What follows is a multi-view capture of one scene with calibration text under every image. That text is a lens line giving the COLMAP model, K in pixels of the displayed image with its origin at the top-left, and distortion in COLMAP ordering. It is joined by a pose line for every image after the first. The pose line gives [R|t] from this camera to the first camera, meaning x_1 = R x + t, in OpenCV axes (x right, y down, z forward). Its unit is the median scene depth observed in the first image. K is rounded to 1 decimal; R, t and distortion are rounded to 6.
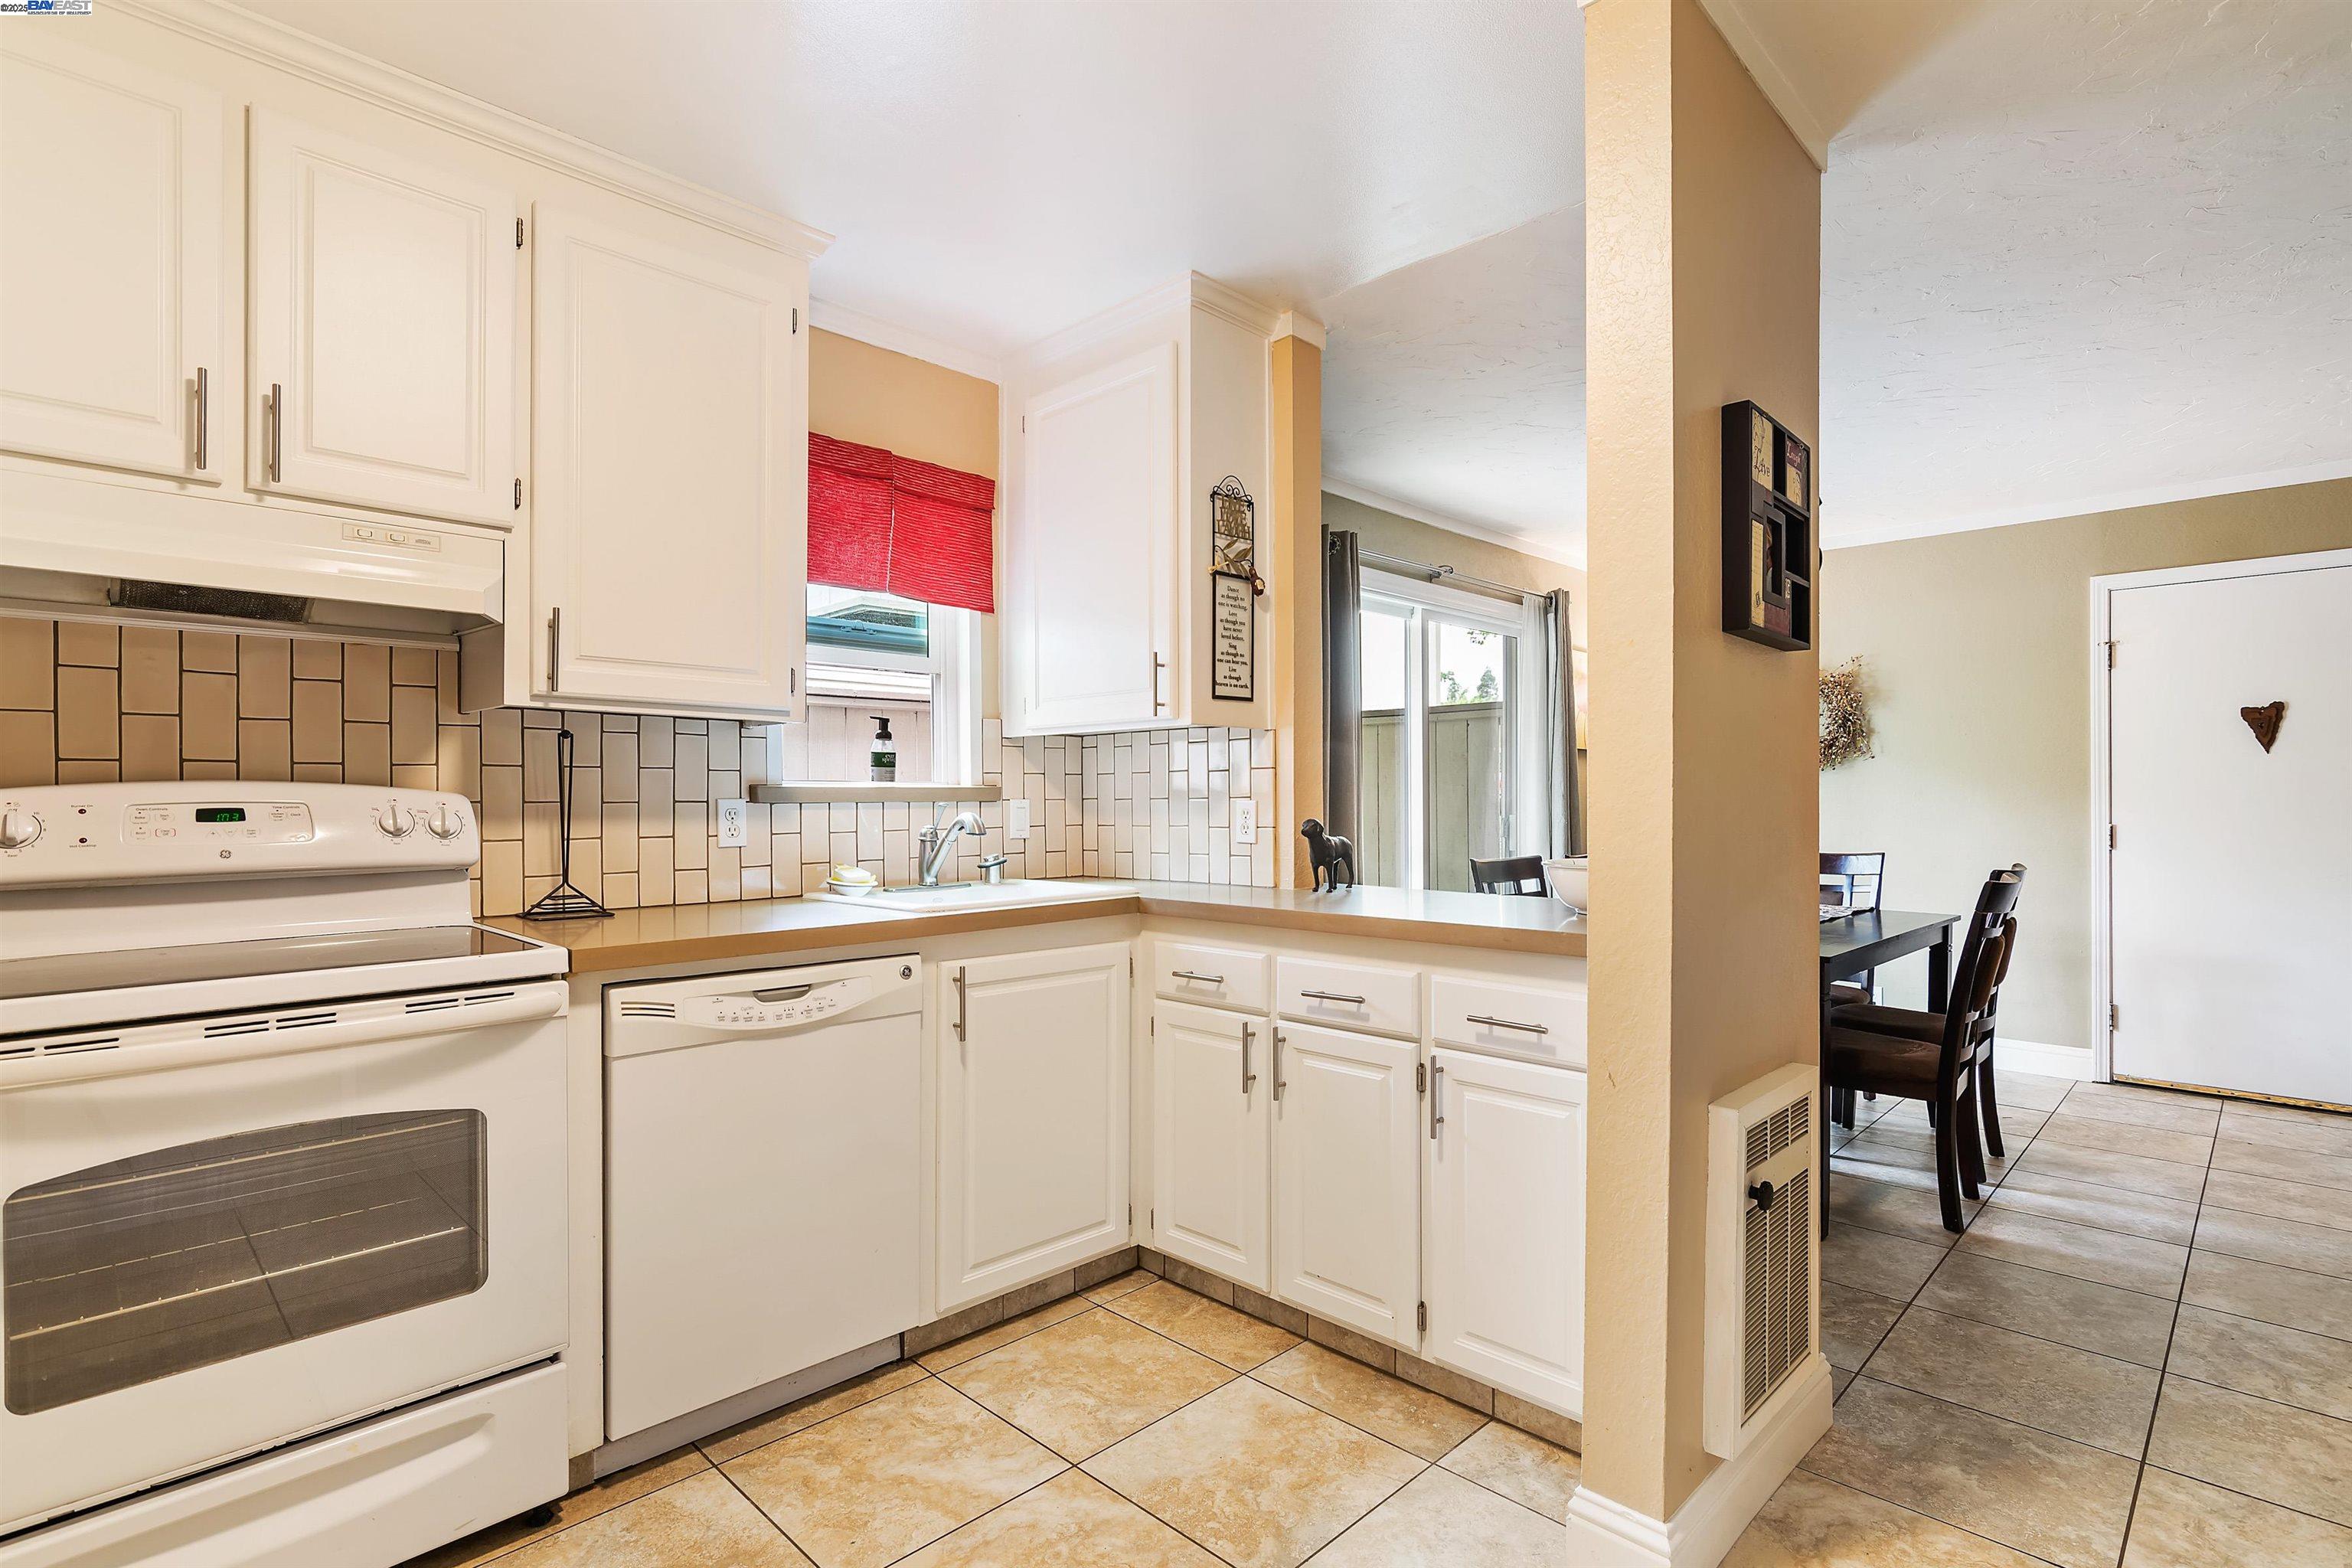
lens RADIAL K [[1150.2, 0, 1204.1], [0, 1150.2, 787.3], [0, 0, 1]] dist [0.000096, 0.000324]
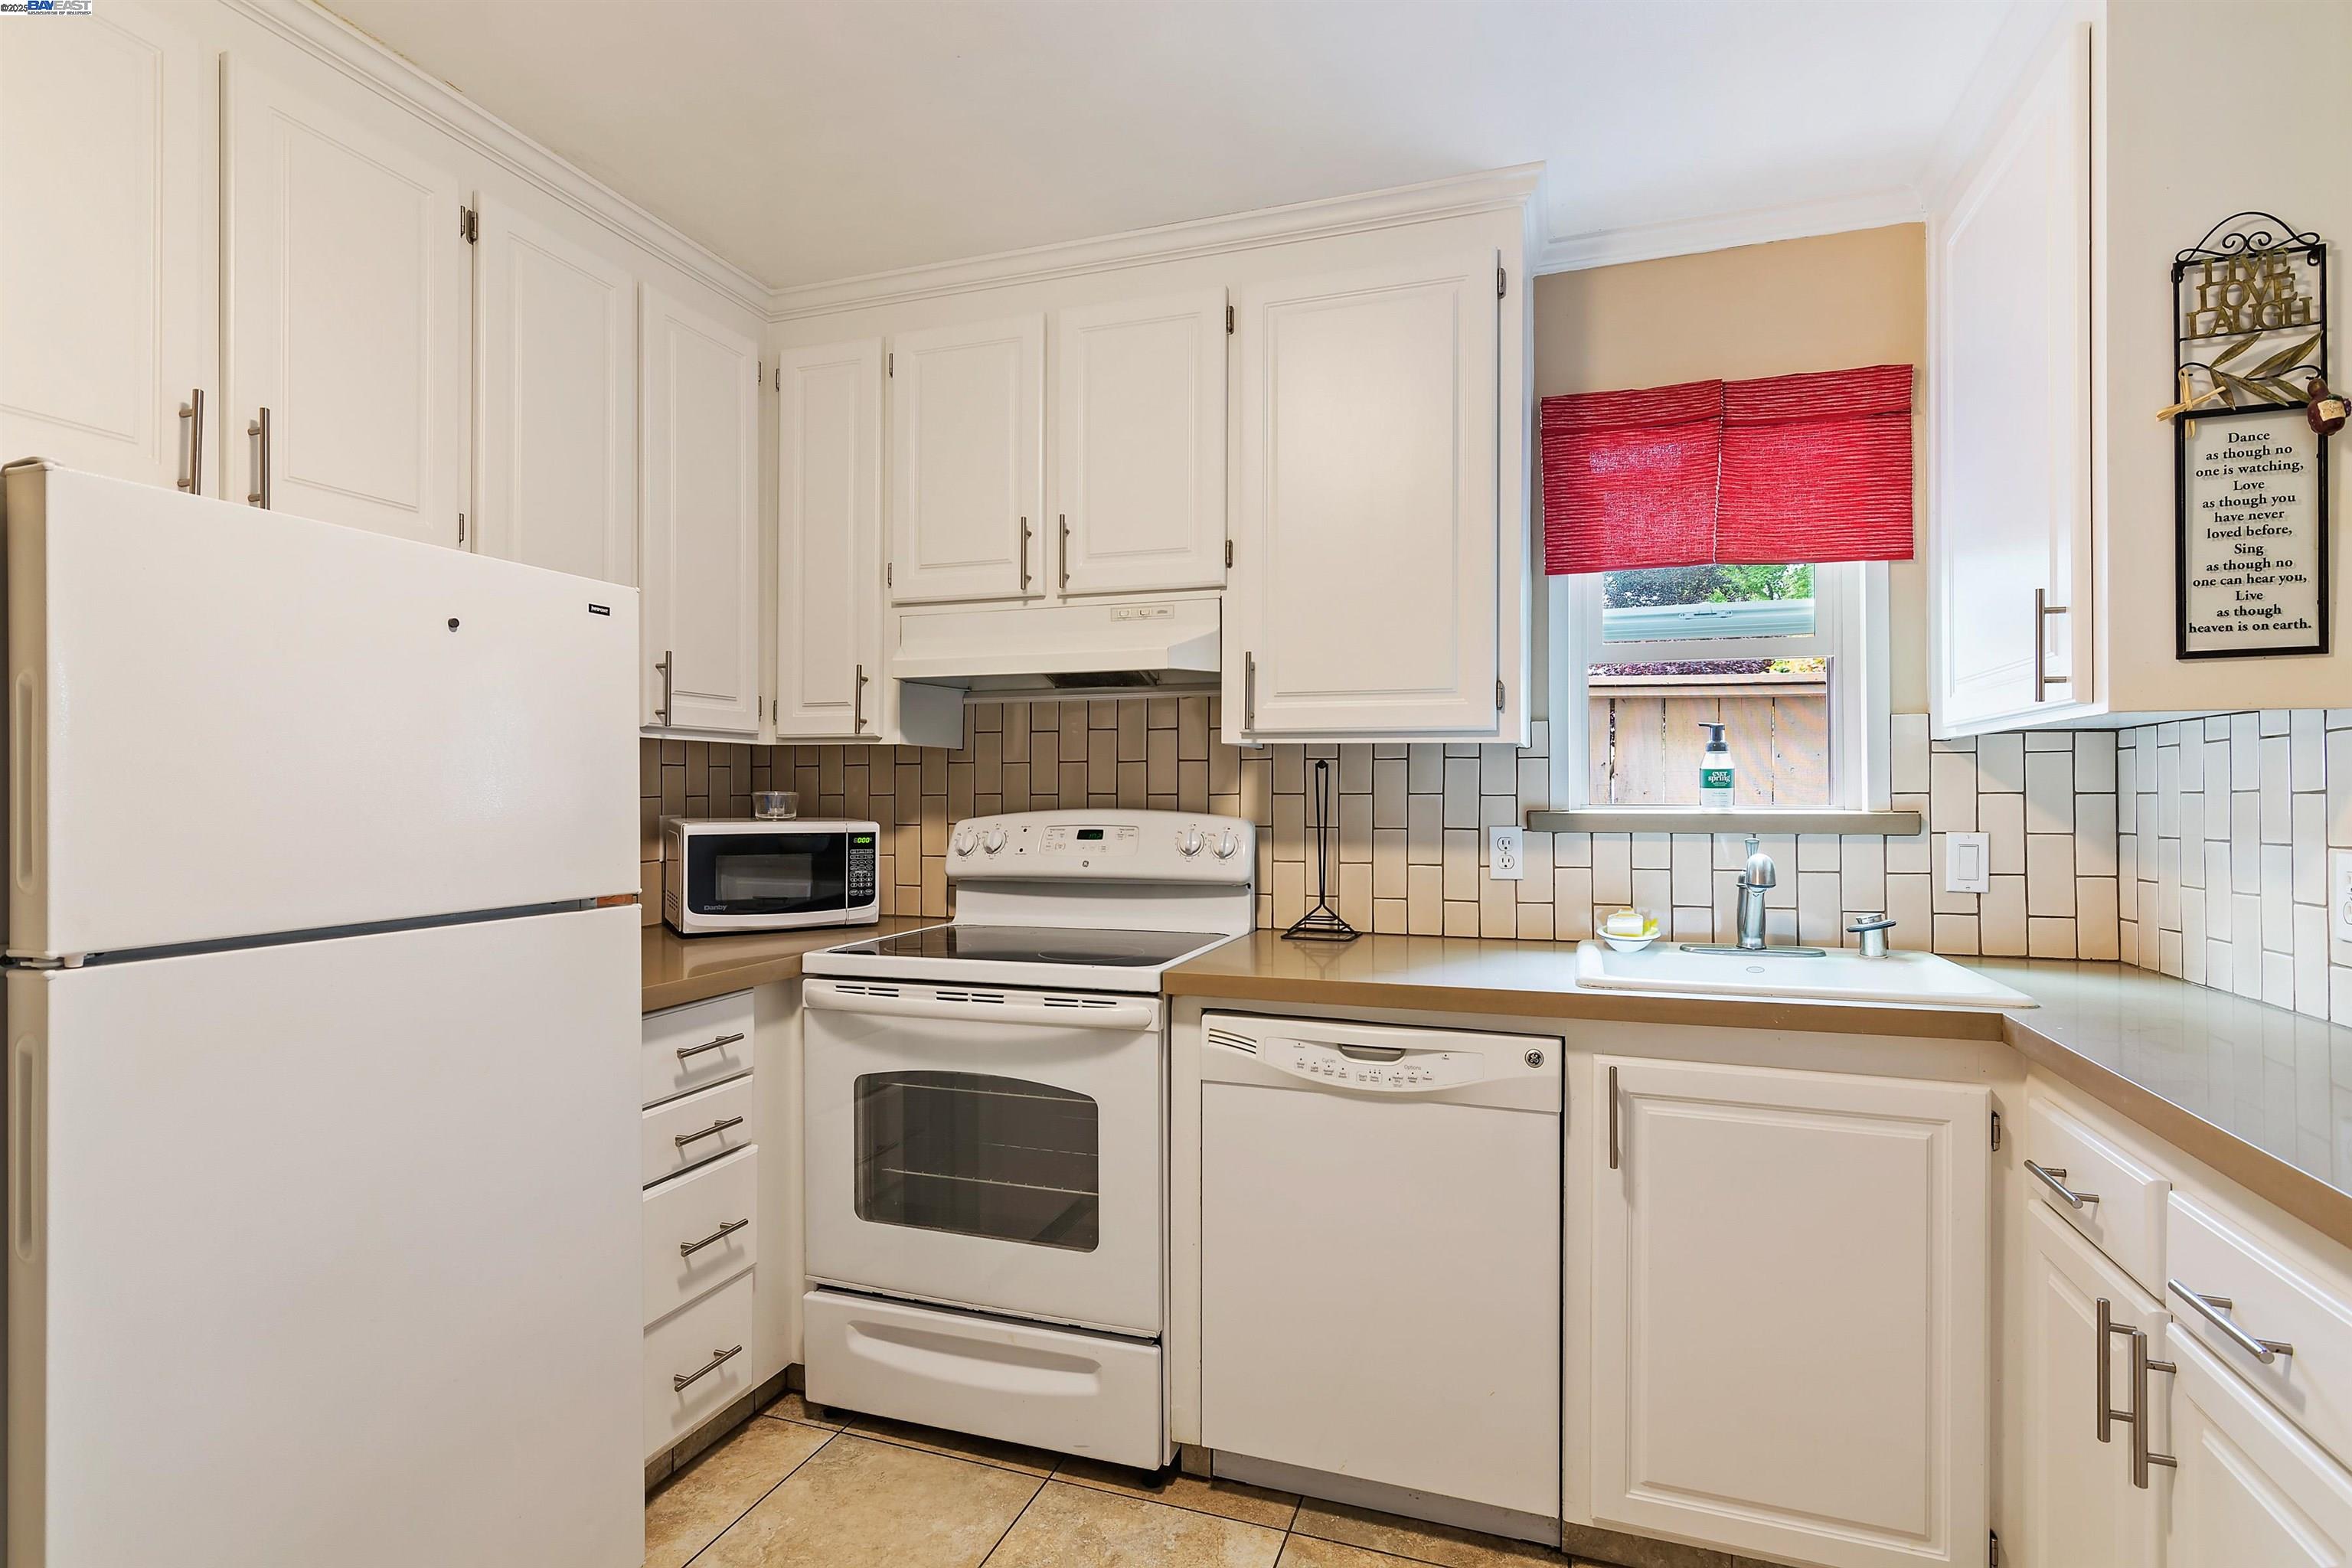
lens RADIAL K [[1139.0, 0, 1178.1], [0, 1139.0, 779.0], [0, 0, 1]] dist [0.002031, -0.000558]
pose [[0.415759, -0.008295, -0.909437, 0.305786], [0.007148, 0.999957, -0.005853, -0.024361], [0.909447, -0.004067, 0.415800, 0.394282]]
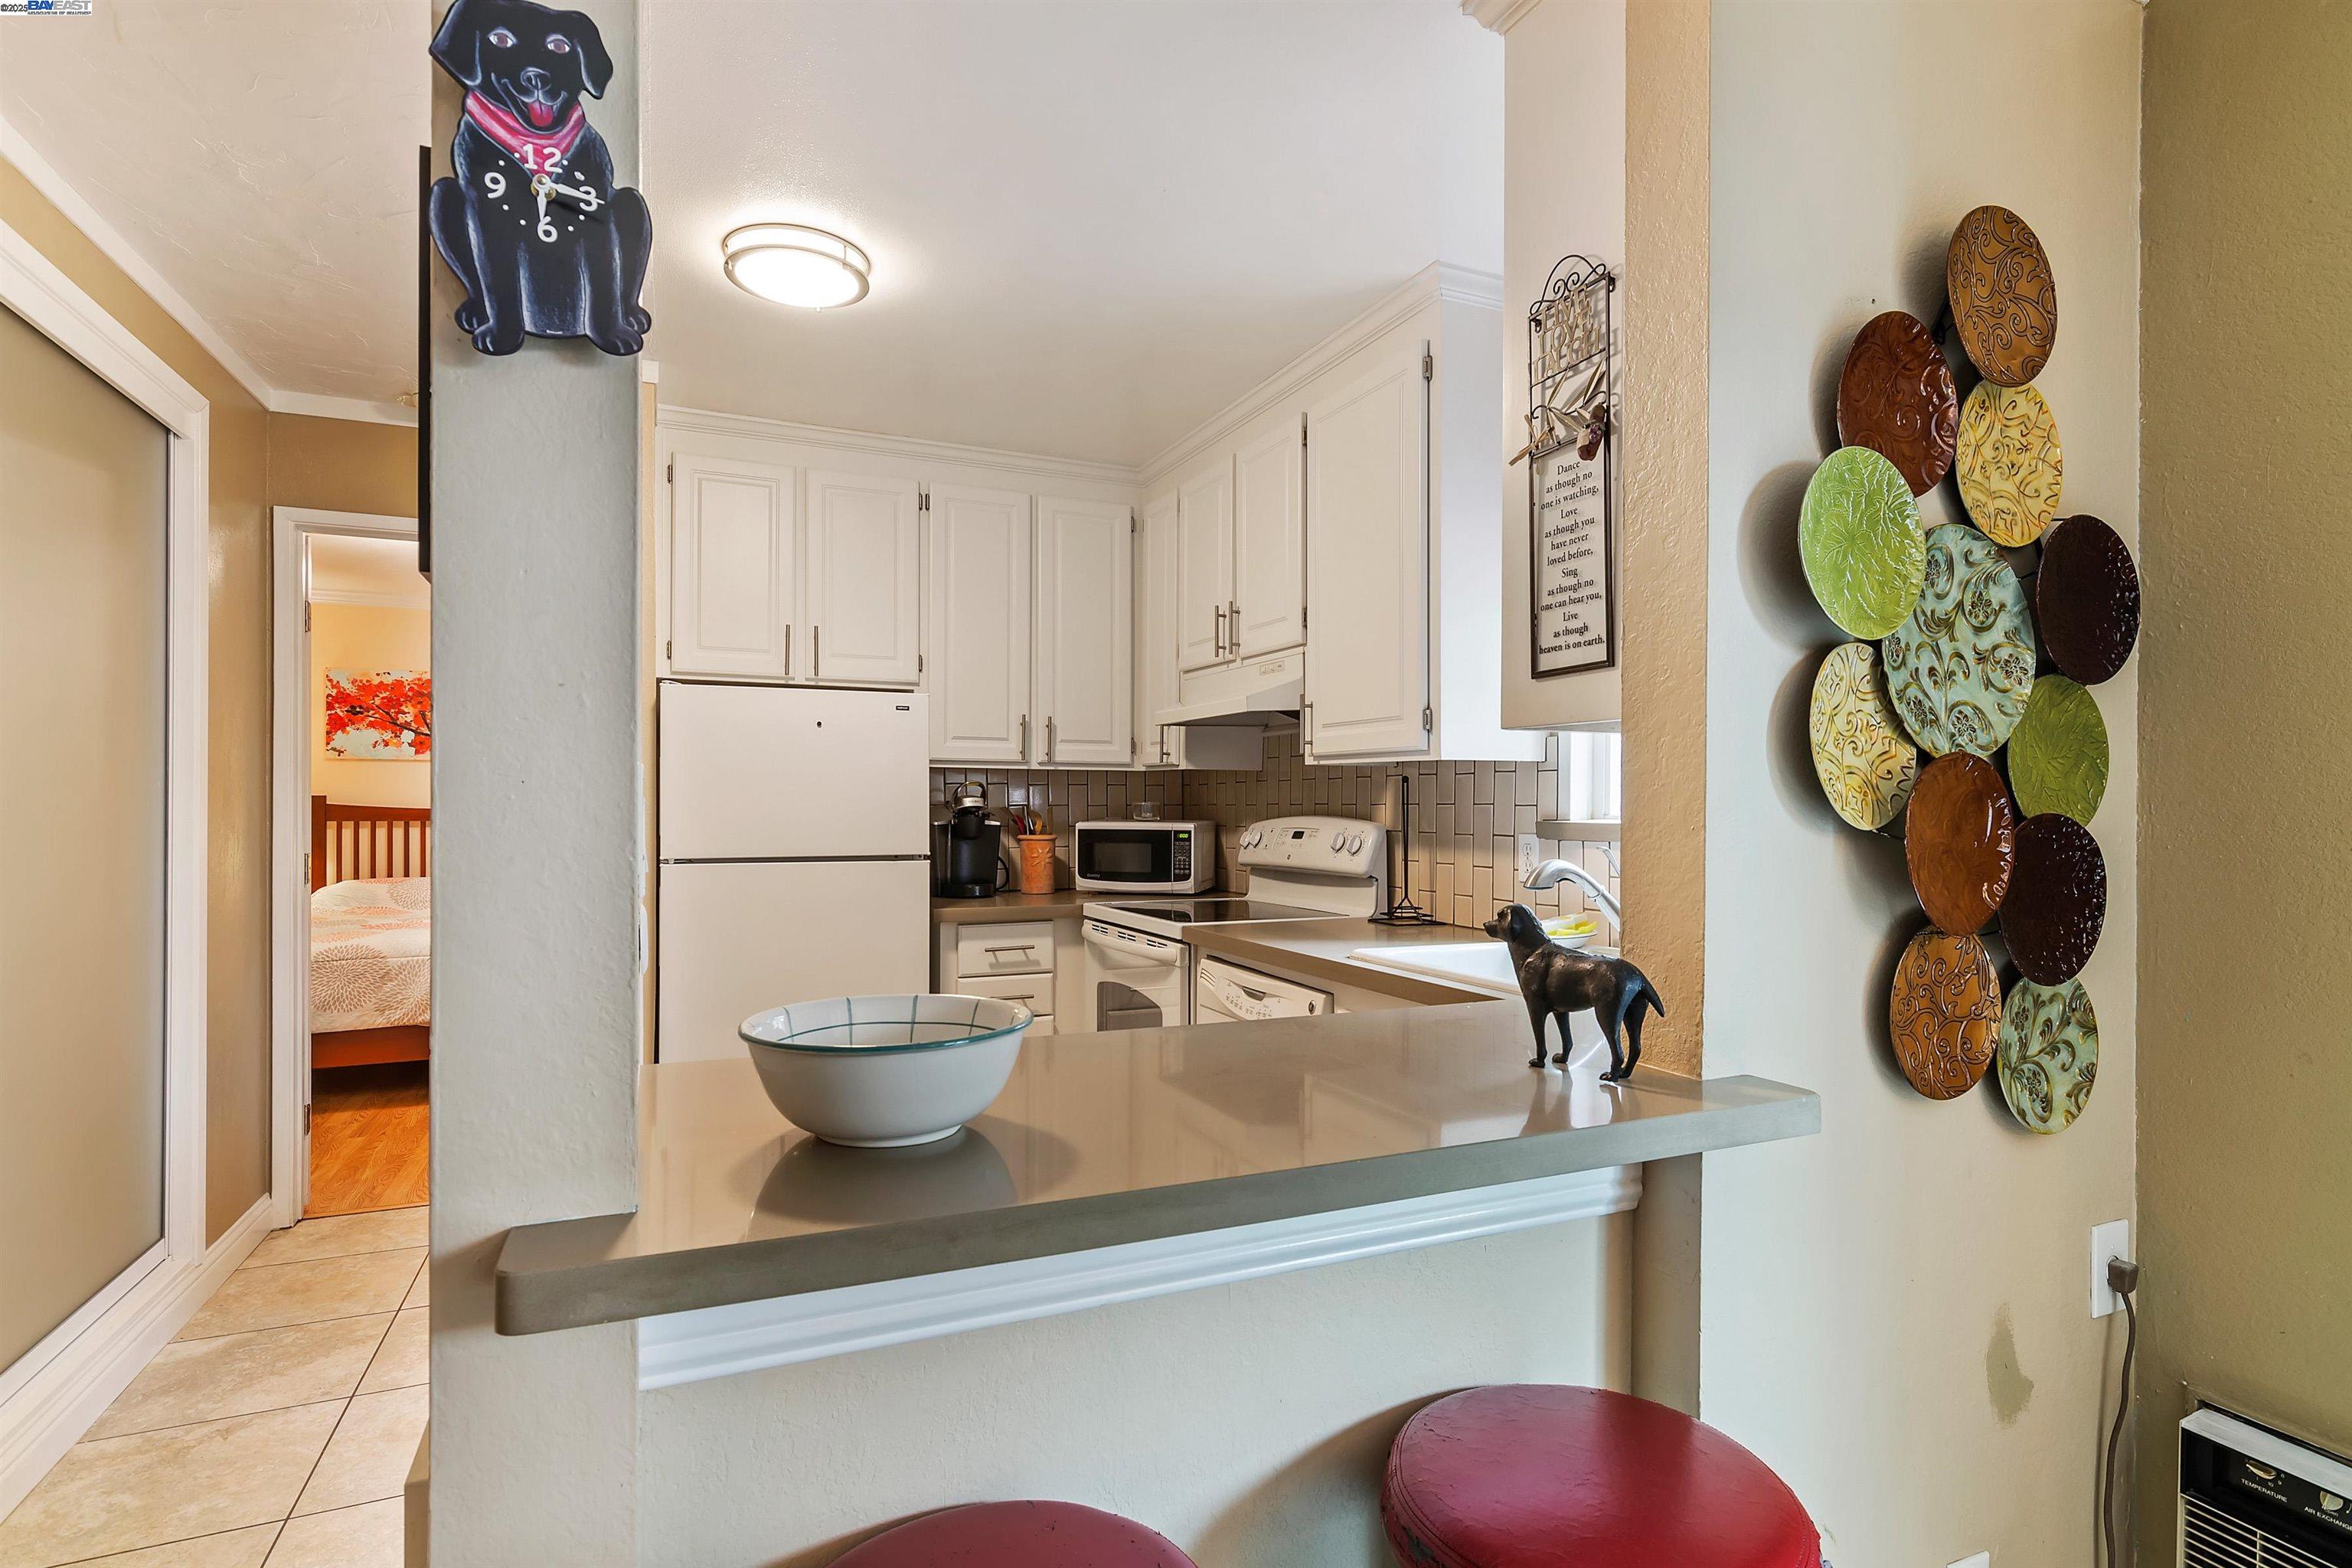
lens RADIAL K [[1160.2, 0, 1180.8], [0, 1160.2, 804.3], [0, 0, 1]] dist [0.000793, 0.000116]
pose [[-0.382036, 0.000562, -0.924147, 0.641814], [0.005566, 0.999983, -0.001693, -0.015795], [0.924131, -0.005790, -0.382033, 1.119731]]
